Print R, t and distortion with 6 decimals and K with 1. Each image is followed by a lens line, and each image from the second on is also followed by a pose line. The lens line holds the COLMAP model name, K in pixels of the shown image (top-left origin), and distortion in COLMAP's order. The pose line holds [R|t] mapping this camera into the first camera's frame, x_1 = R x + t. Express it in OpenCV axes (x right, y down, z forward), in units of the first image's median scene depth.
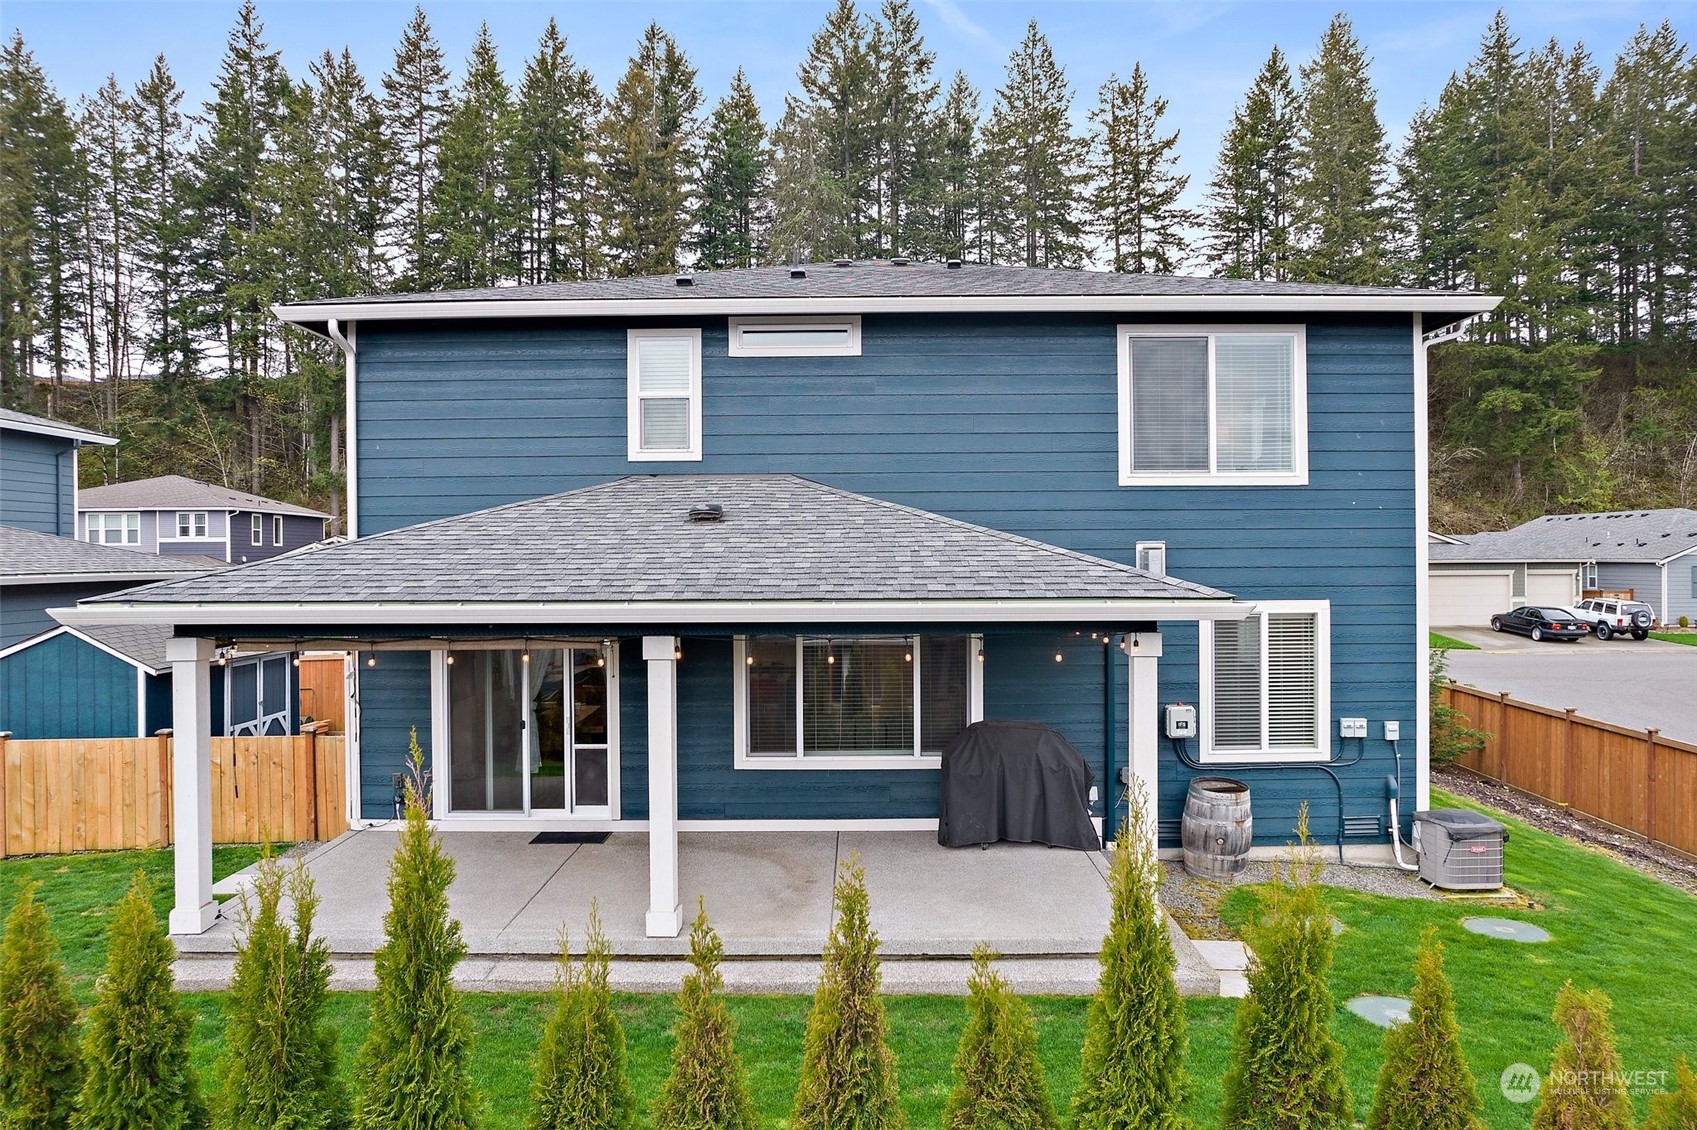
lens RADIAL K [[1096.0, 0, 848.5], [0, 1096.0, 565.0], [0, 0, 1]] dist [-0.071052, 0.073151]
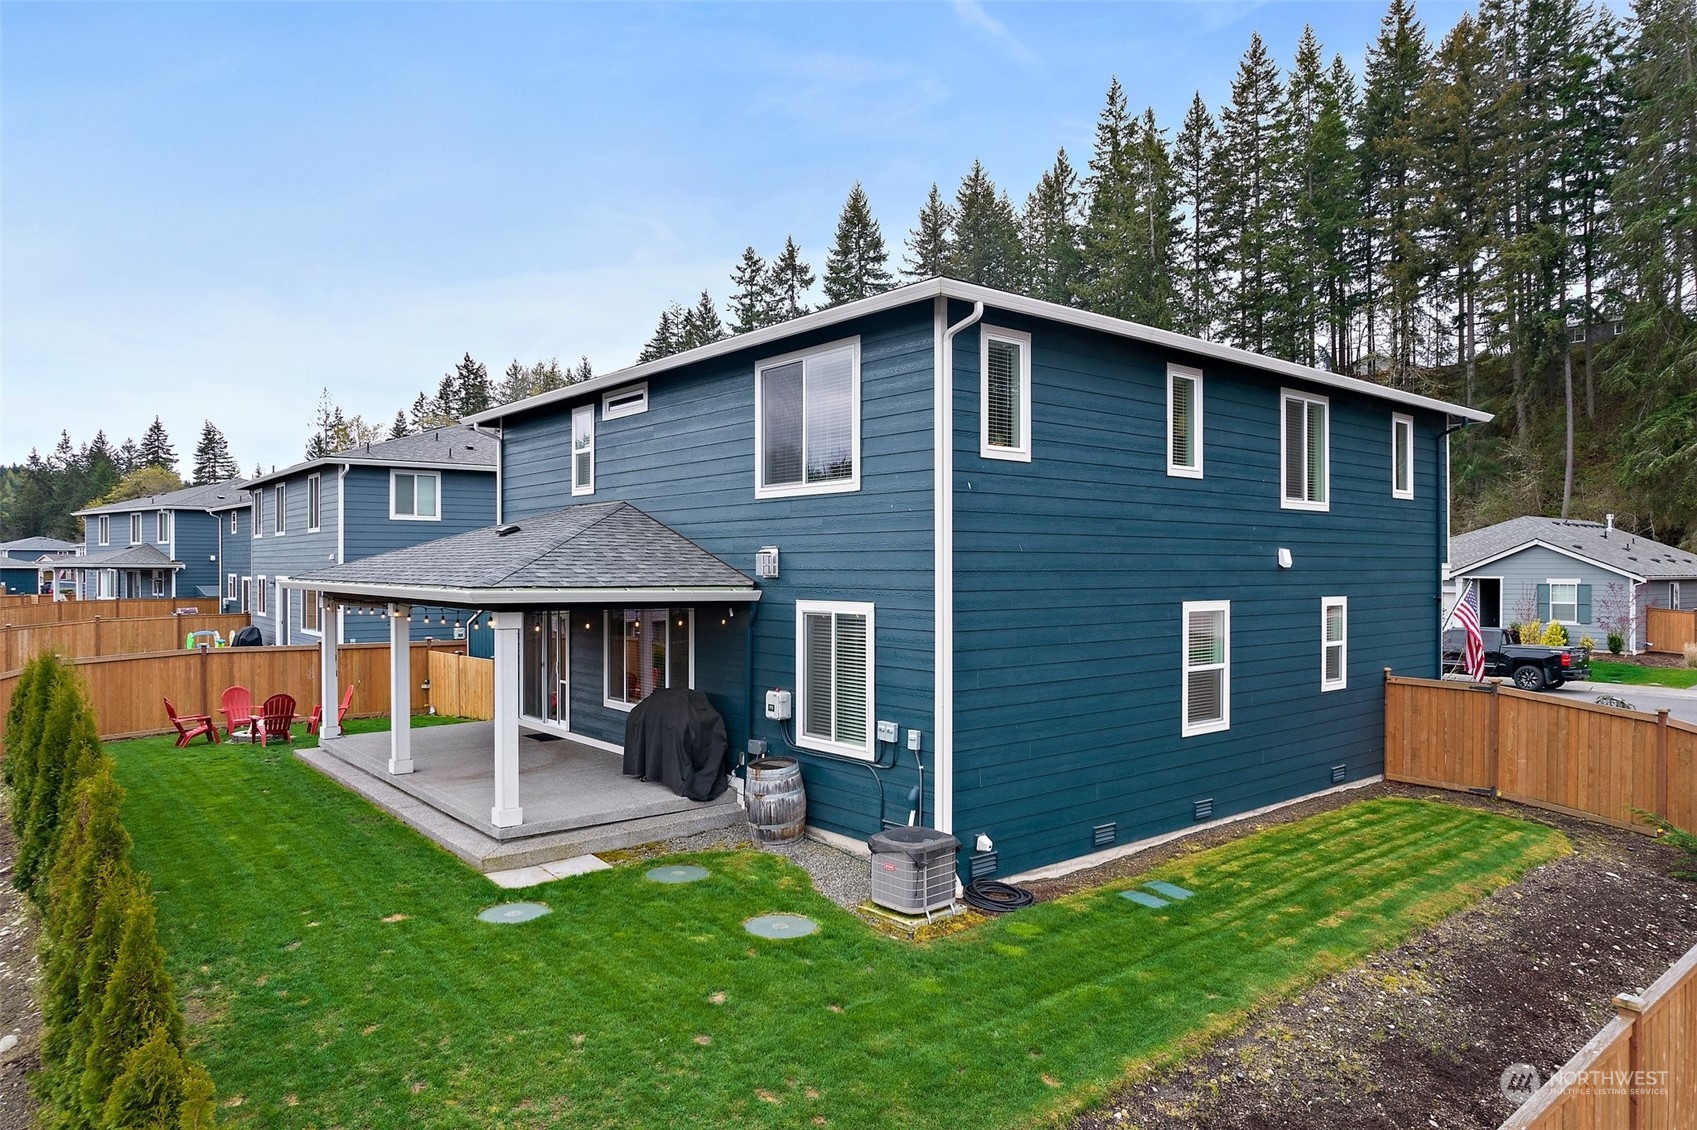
lens RADIAL K [[1096.0, 0, 848.5], [0, 1096.0, 565.0], [0, 0, 1]] dist [-0.071052, 0.073151]
pose [[0.634660, 0.004257, -0.772780, 1.217885], [-0.009686, 0.999950, -0.002447, -0.000198], [0.772731, 0.009038, 0.634669, 0.332548]]
